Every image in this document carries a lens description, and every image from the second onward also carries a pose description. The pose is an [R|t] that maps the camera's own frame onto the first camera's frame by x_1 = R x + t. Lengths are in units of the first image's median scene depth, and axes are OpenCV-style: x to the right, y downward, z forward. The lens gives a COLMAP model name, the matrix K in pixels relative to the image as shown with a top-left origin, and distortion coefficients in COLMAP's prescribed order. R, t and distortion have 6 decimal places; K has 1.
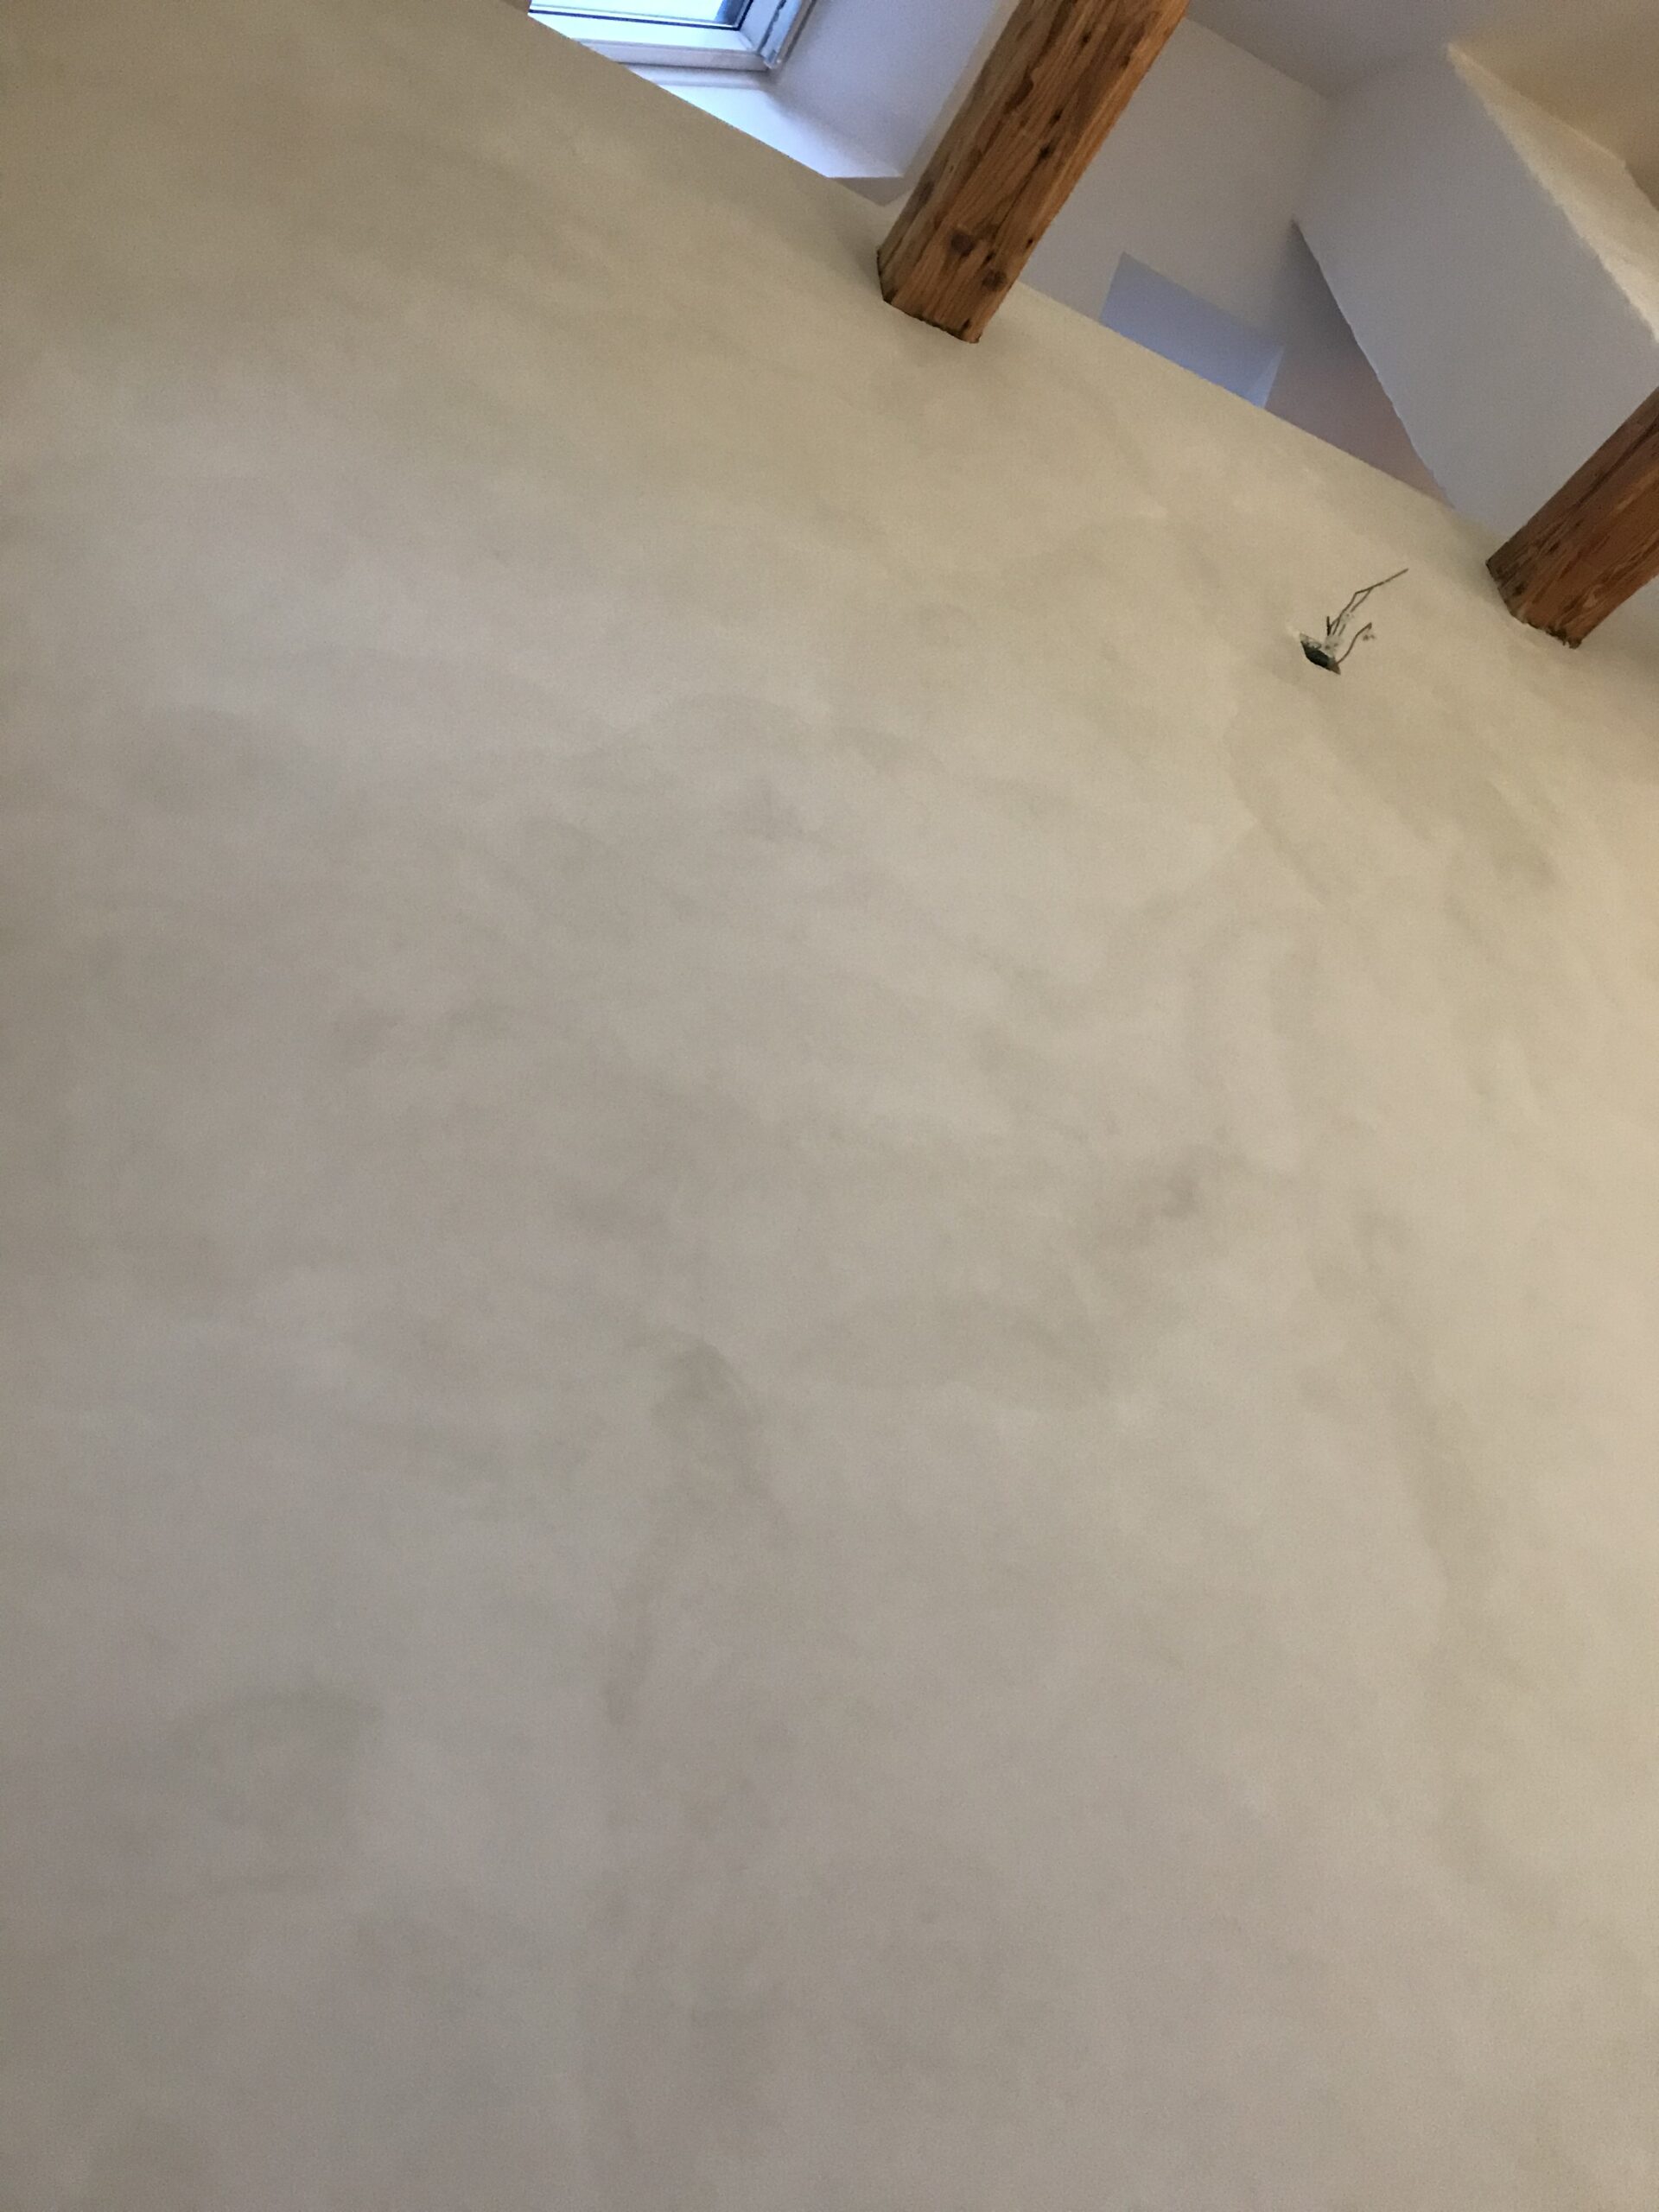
lens RADIAL K [[1777.6, 0, 829.5], [0, 1777.6, 1105.8], [0, 0, 1]] dist [0.015538, -0.000182]
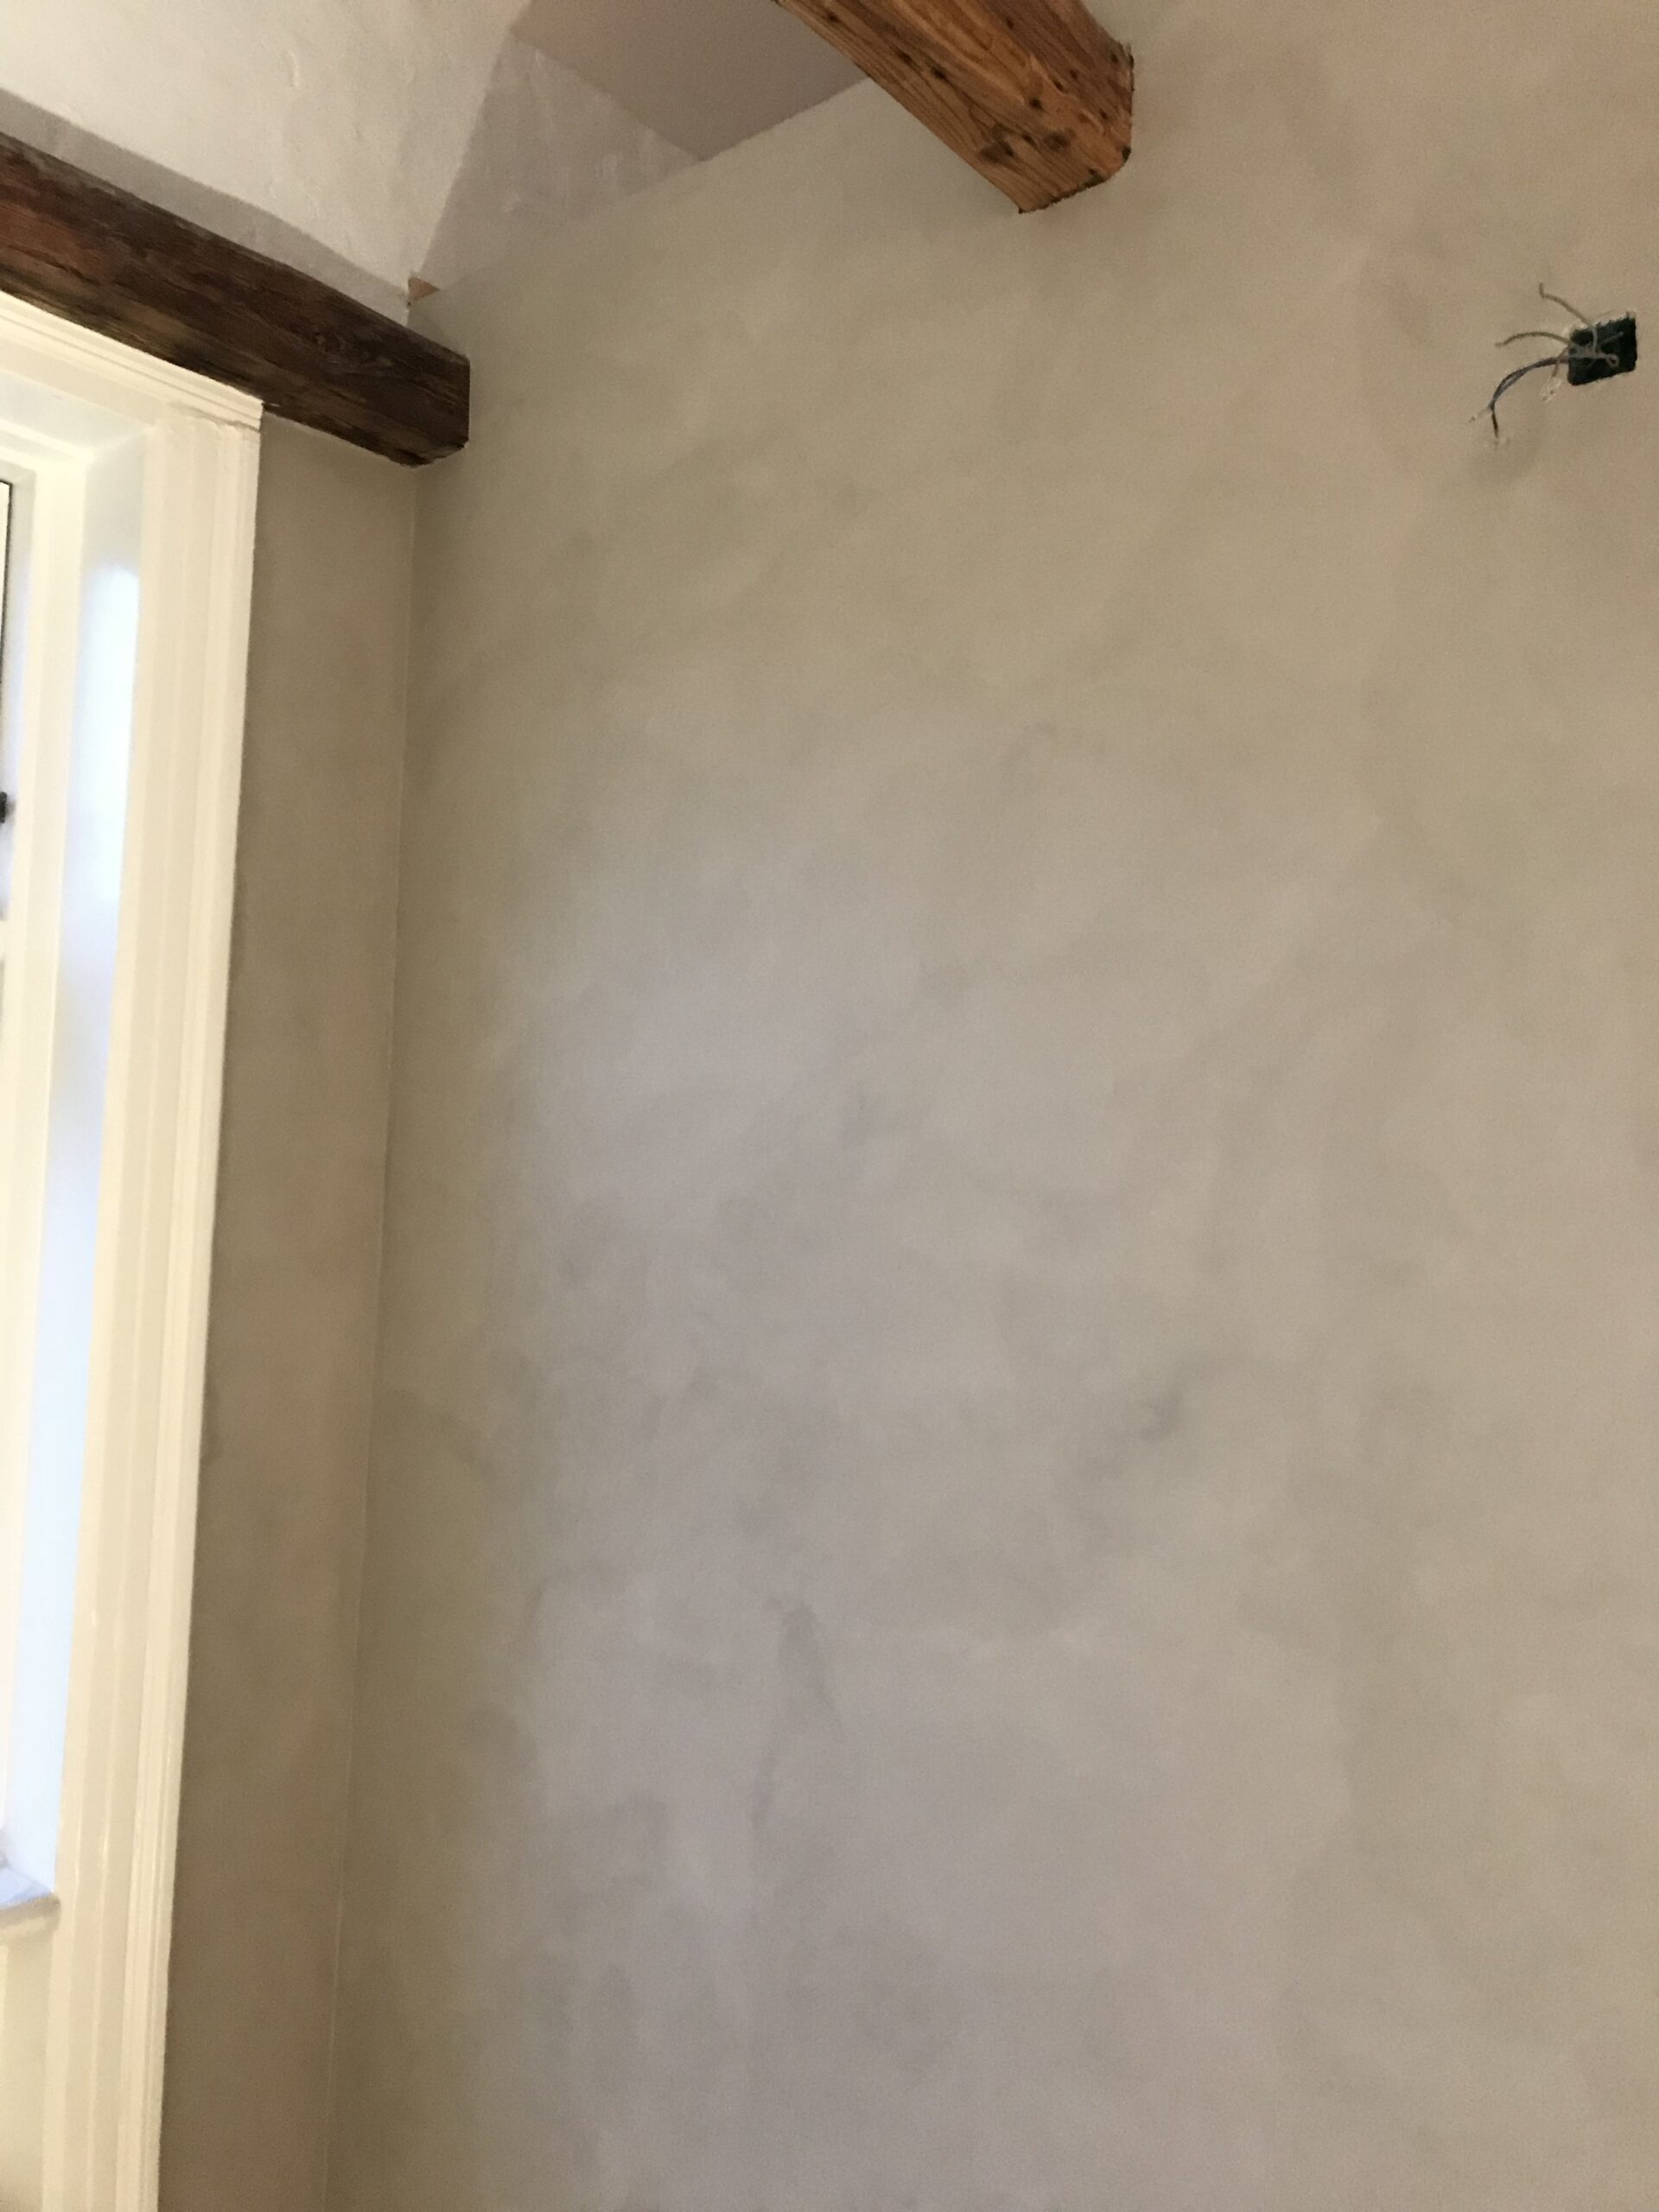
lens RADIAL K [[1777.6, 0, 828.5], [0, 1777.6, 1106.4], [0, 0, 1]] dist [0.015538, -0.000182]
pose [[0.352828, -0.019372, -0.935488, 1.227935], [0.518700, 0.836154, 0.178318, -0.439126], [0.778757, -0.548153, 0.305066, 0.636439]]
